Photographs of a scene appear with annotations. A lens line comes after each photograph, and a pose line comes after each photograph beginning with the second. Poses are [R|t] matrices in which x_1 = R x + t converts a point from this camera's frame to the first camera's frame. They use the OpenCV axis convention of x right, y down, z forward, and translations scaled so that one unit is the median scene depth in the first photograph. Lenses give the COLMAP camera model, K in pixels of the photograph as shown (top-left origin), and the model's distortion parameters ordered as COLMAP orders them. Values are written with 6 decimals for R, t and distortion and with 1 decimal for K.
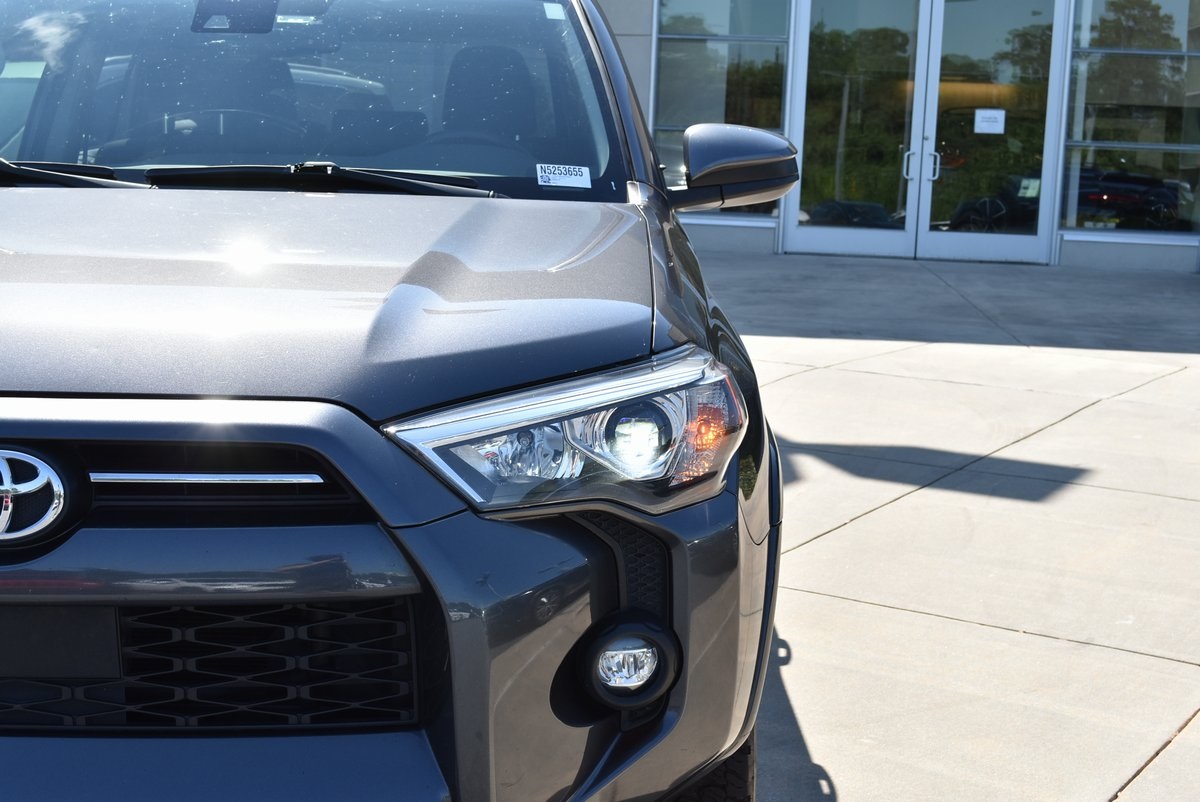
lens RADIAL K [[1674.6, 0, 600.0], [0, 1674.6, 401.0], [0, 0, 1]] dist [-0.012448, -0.012330]
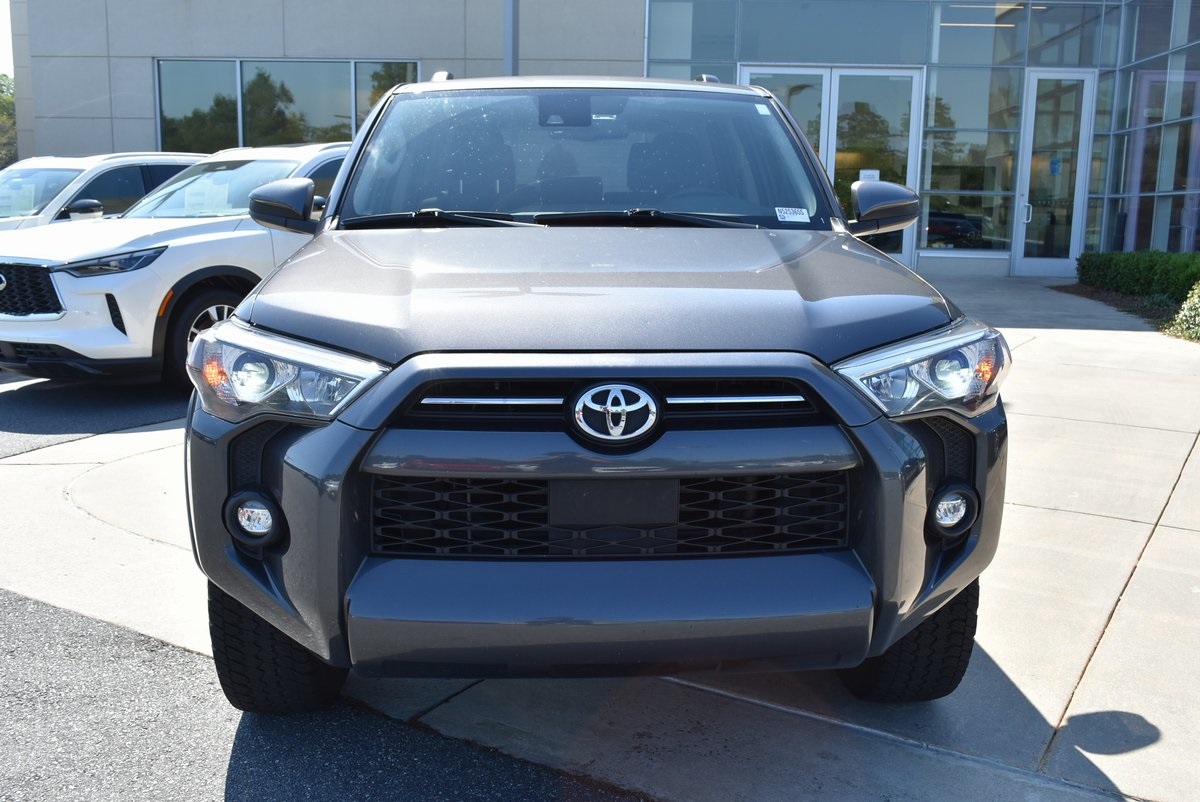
lens RADIAL K [[1144.1, 0, 600.0], [0, 1144.1, 401.0], [0, 0, 1]] dist [-0.016435, 0.000209]
pose [[0.998955, -0.024271, 0.038716, -0.372885], [0.023357, 0.999441, 0.023900, 0.015828], [-0.039274, -0.022971, 0.998964, -0.105951]]
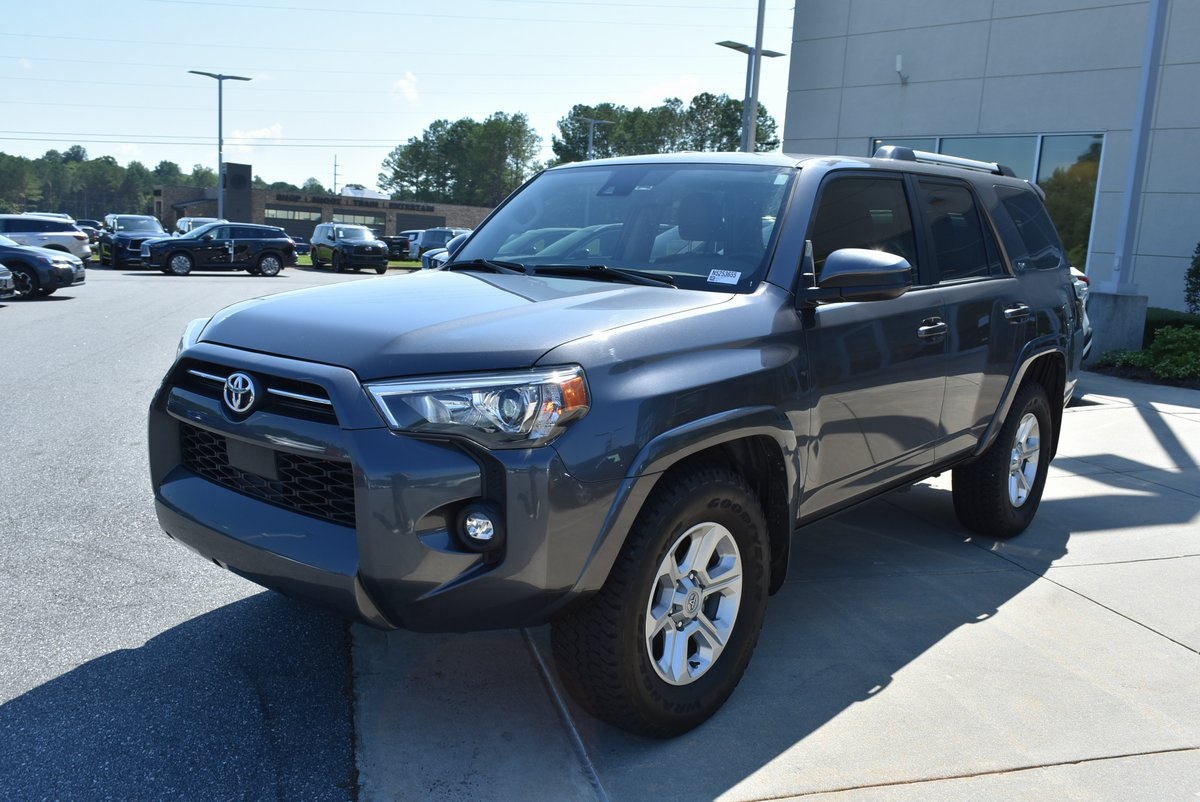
lens RADIAL K [[1026.3, 0, 595.1], [0, 1026.3, 401.4], [0, 0, 1]] dist [-0.019777, -0.001239]
pose [[0.749407, 0.116678, -0.651748, 0.857763], [-0.129755, 0.991144, 0.028239, -0.032944], [0.649270, 0.063405, 0.757910, 0.205007]]
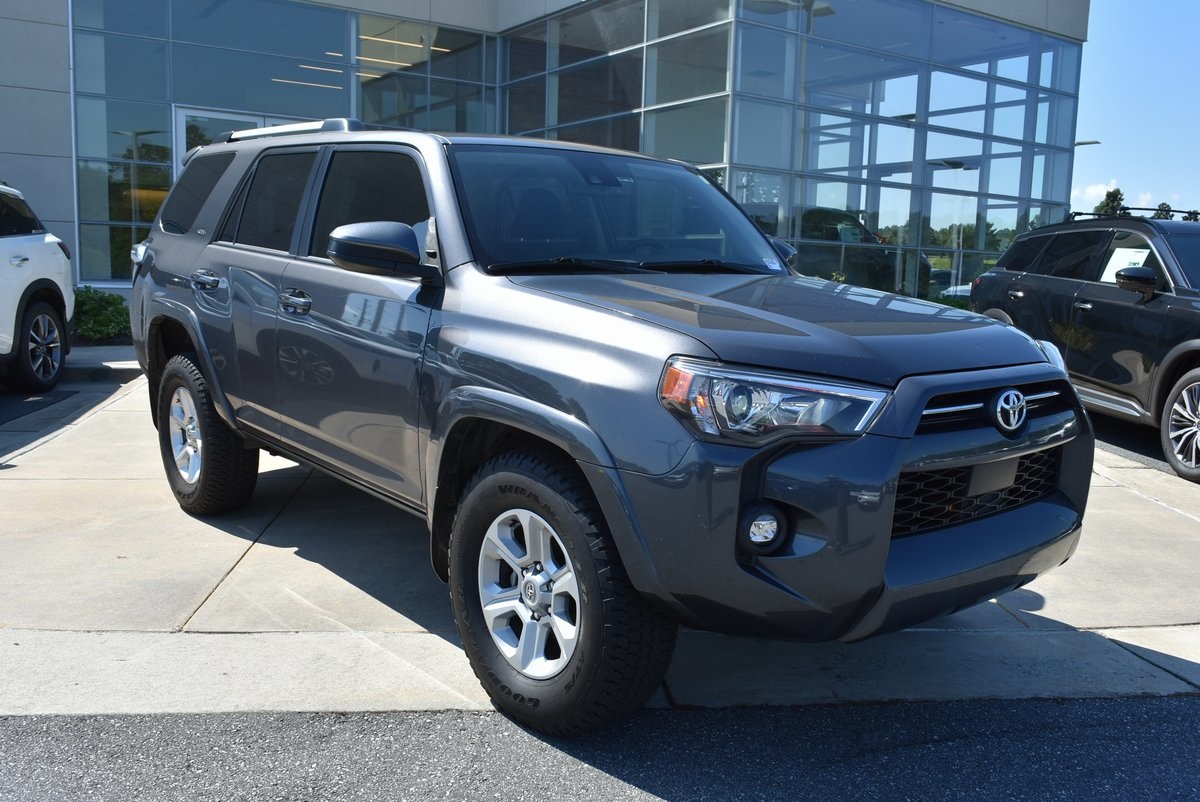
lens RADIAL K [[1057.5, 0, 600.0], [0, 1057.5, 401.0], [0, 0, 1]] dist [-0.020177, -0.007292]
pose [[0.759444, -0.094430, 0.643683, -1.552610], [0.088561, 0.995205, 0.041510, -0.060475], [-0.644516, 0.025481, 0.764166, 0.218525]]
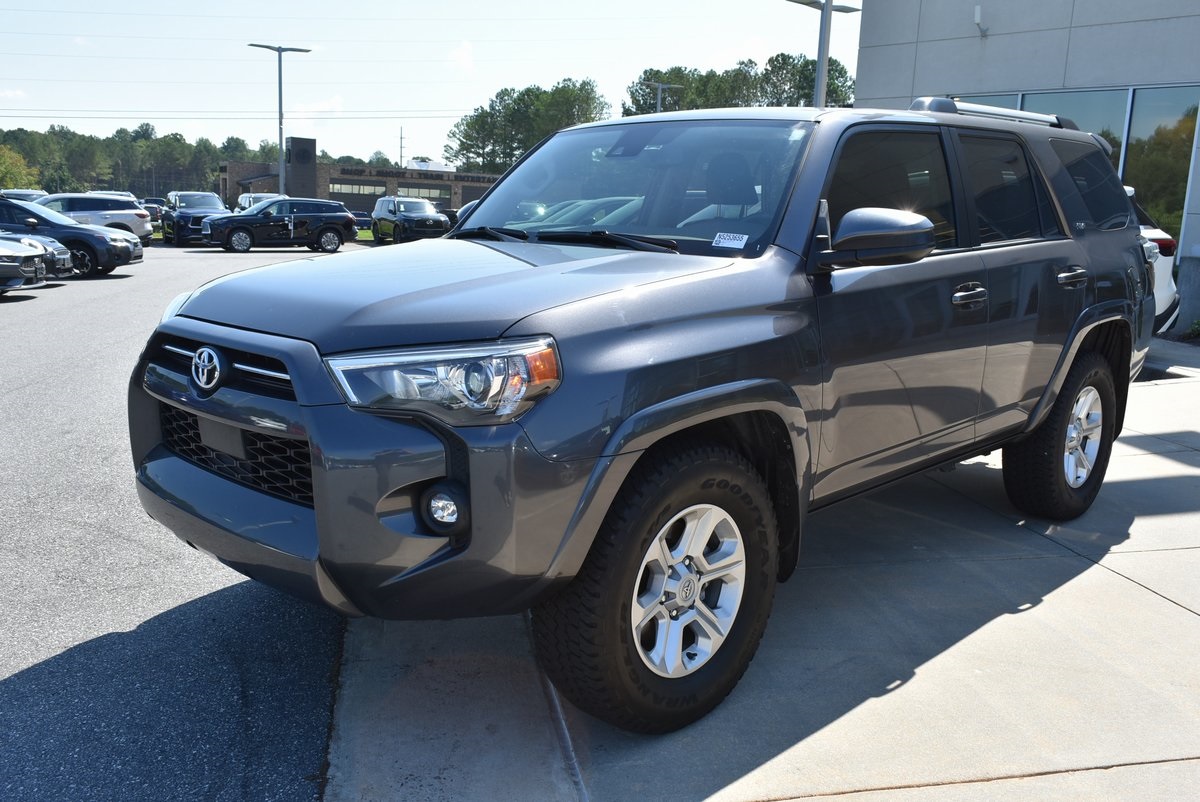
lens RADIAL K [[1057.5, 0, 600.0], [0, 1057.5, 401.0], [0, 0, 1]] dist [-0.020177, -0.007292]
pose [[0.704605, 0.127930, -0.697973, 0.907143], [-0.121966, 0.990810, 0.058479, -0.042188], [0.699040, 0.043924, 0.713733, 0.317471]]
